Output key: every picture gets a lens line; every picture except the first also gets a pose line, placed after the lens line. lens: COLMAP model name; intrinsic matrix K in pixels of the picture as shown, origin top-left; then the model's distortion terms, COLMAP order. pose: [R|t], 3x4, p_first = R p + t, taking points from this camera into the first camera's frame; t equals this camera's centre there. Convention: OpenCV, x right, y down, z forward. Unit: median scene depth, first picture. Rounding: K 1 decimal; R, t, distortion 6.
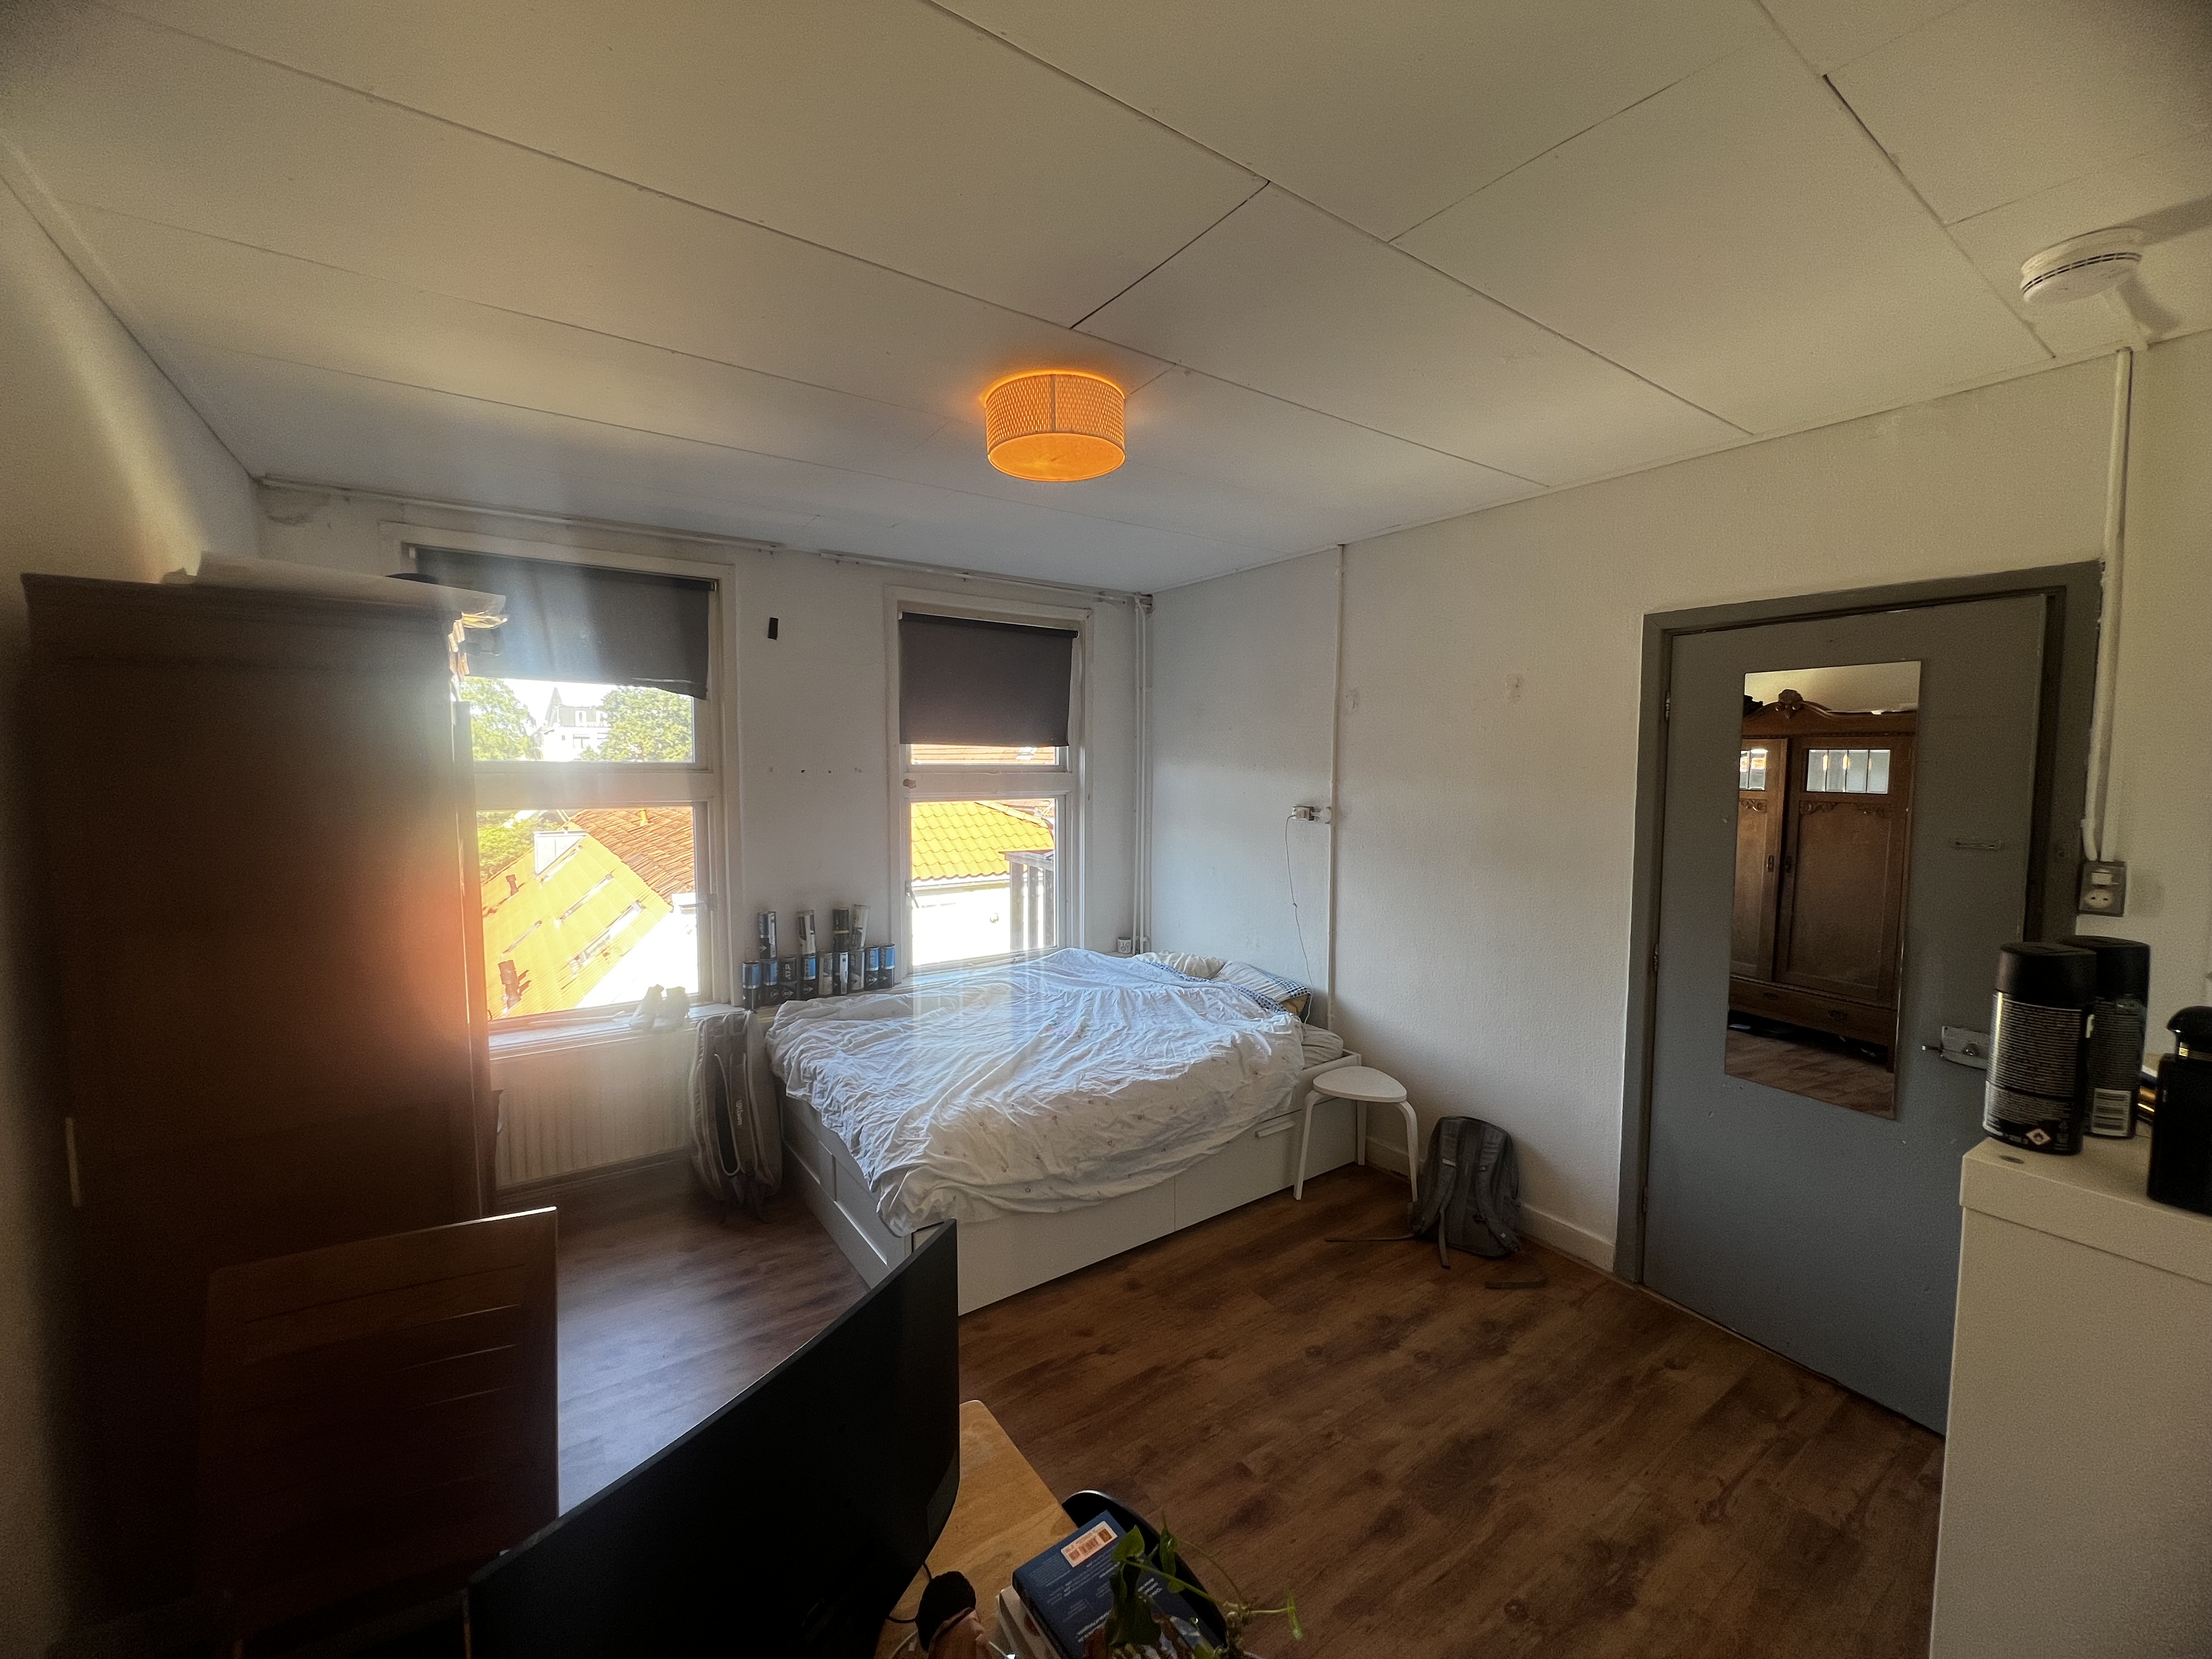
lens RADIAL K [[887.3, 0, 1094.3], [0, 887.3, 827.8], [0, 0, 1]] dist [-0.002903, -0.000026]
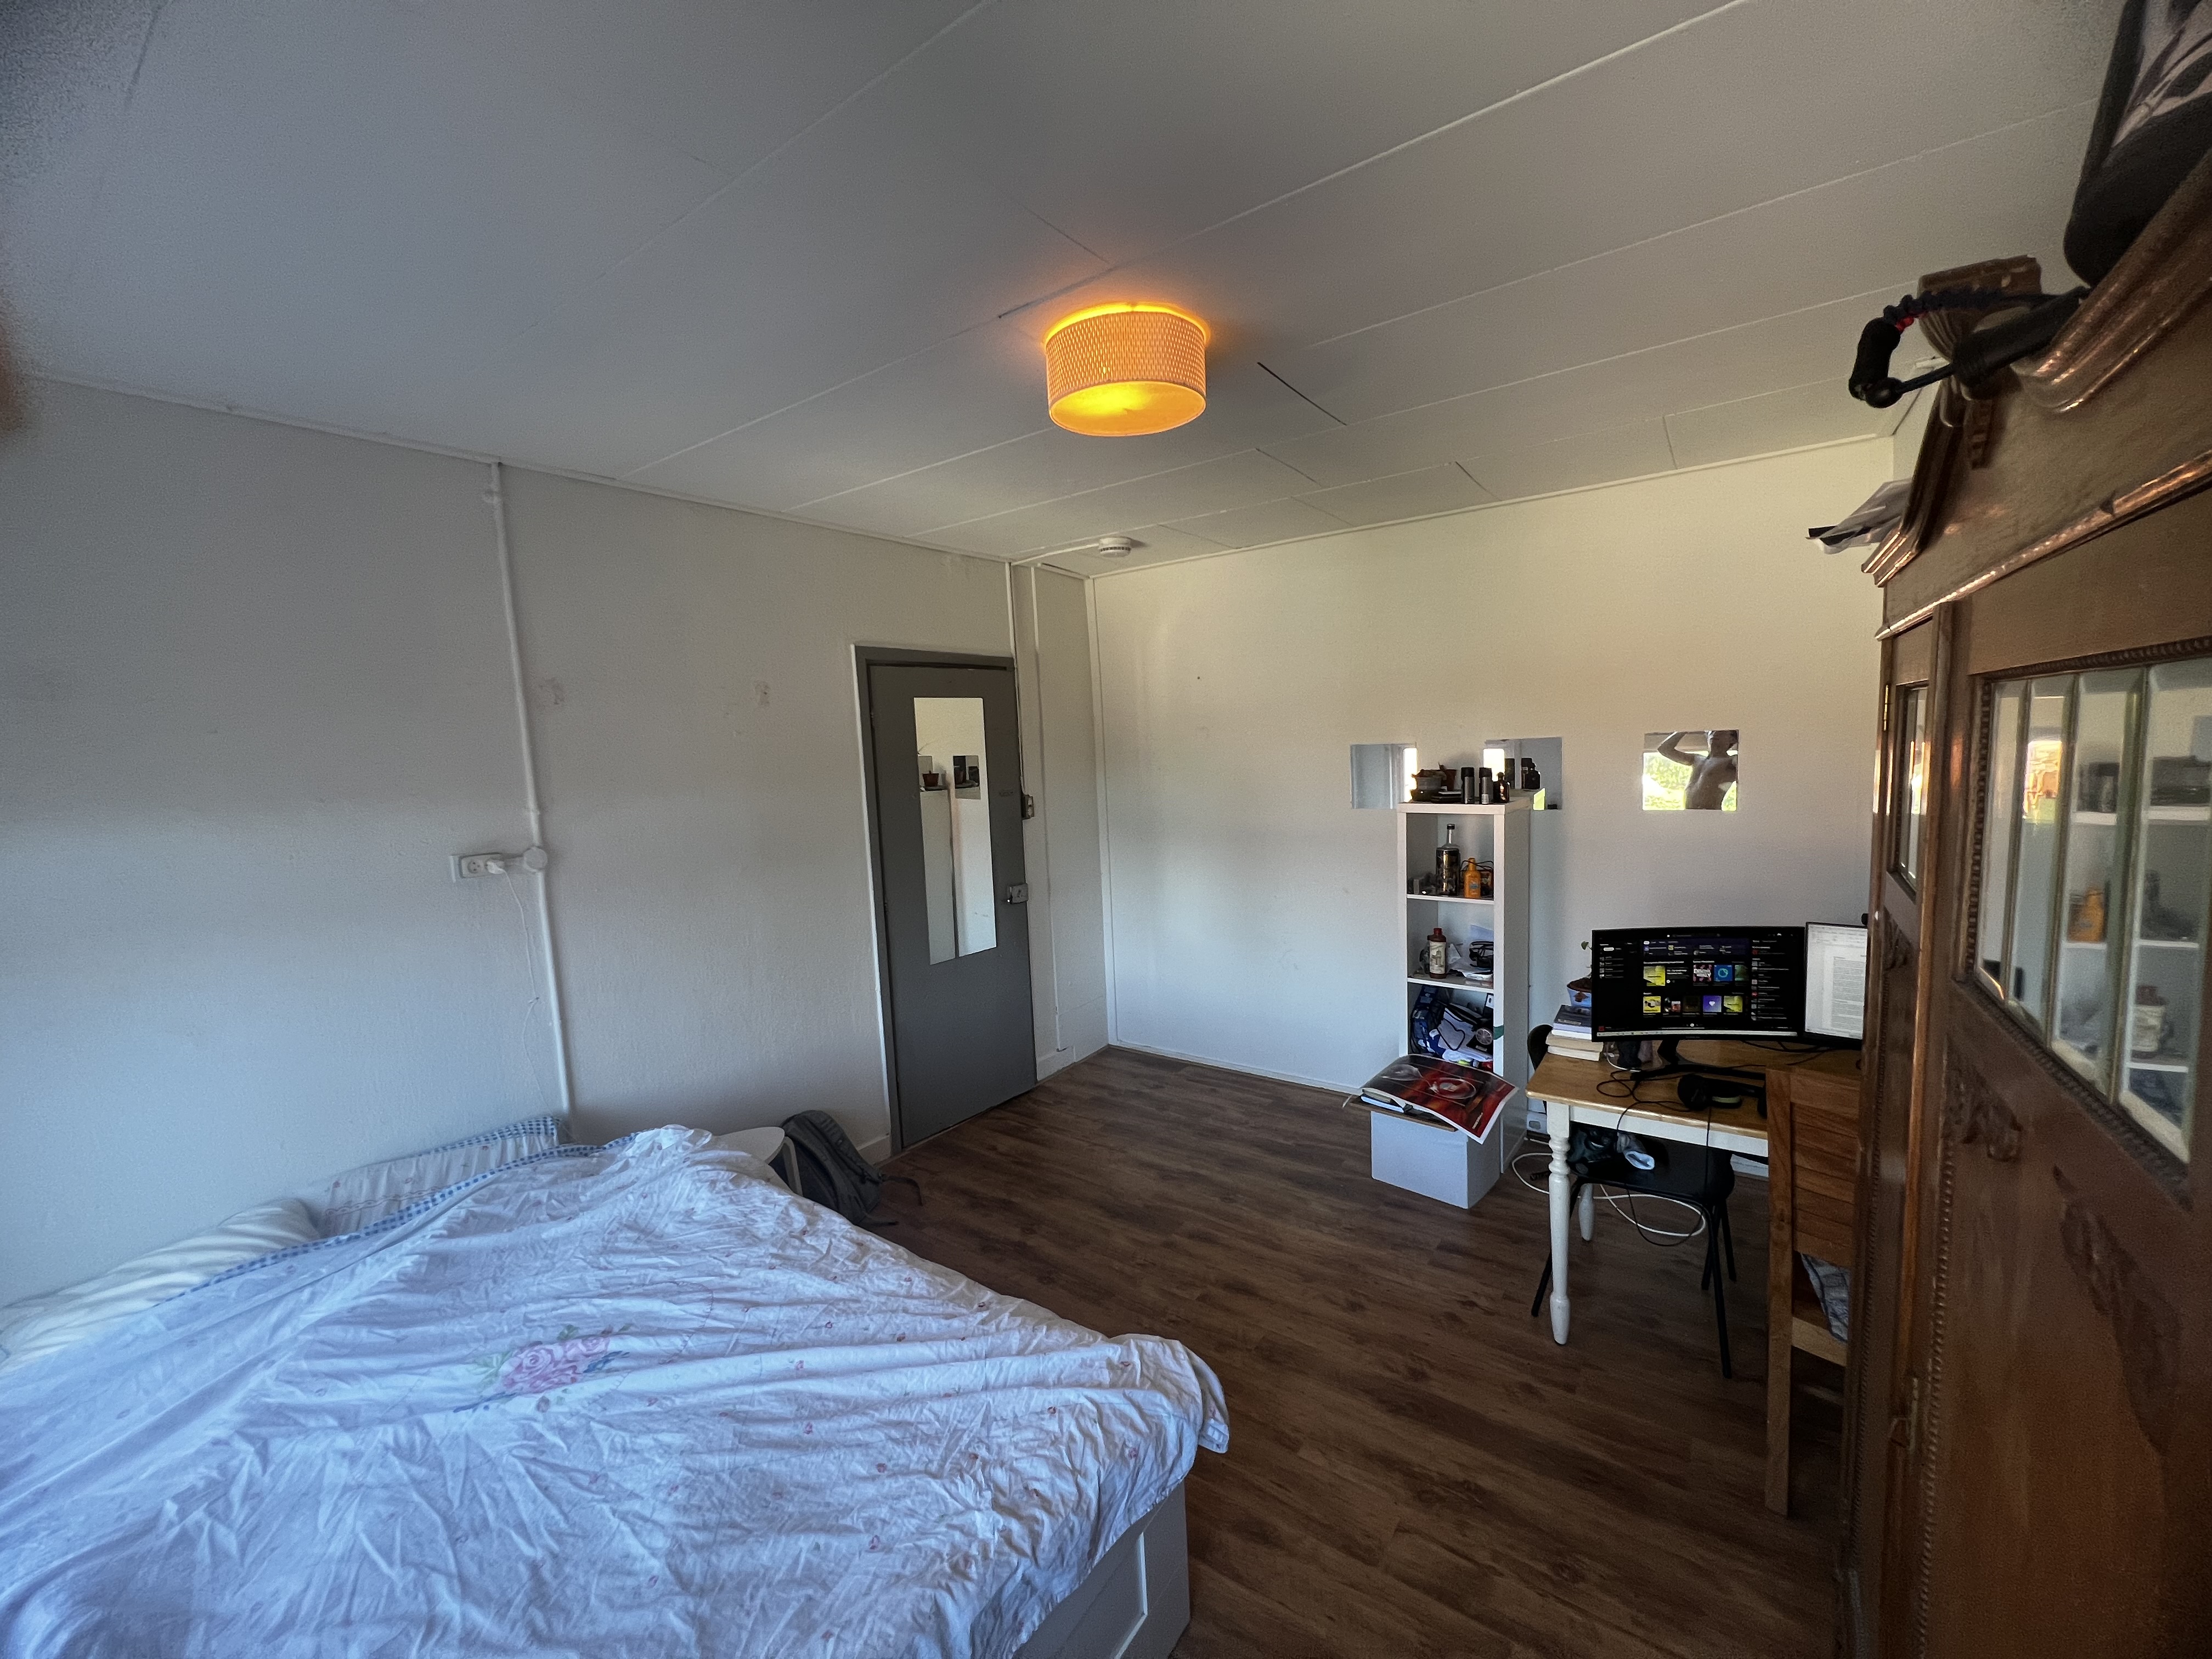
lens RADIAL K [[877.2, 0, 1103.2], [0, 877.2, 822.6], [0, 0, 1]] dist [0.000478, 0.000042]
pose [[-0.335592, -0.079643, 0.938635, -0.533853], [0.115790, 0.985376, 0.125008, -0.077619], [-0.934864, 0.150636, -0.321462, 0.828429]]
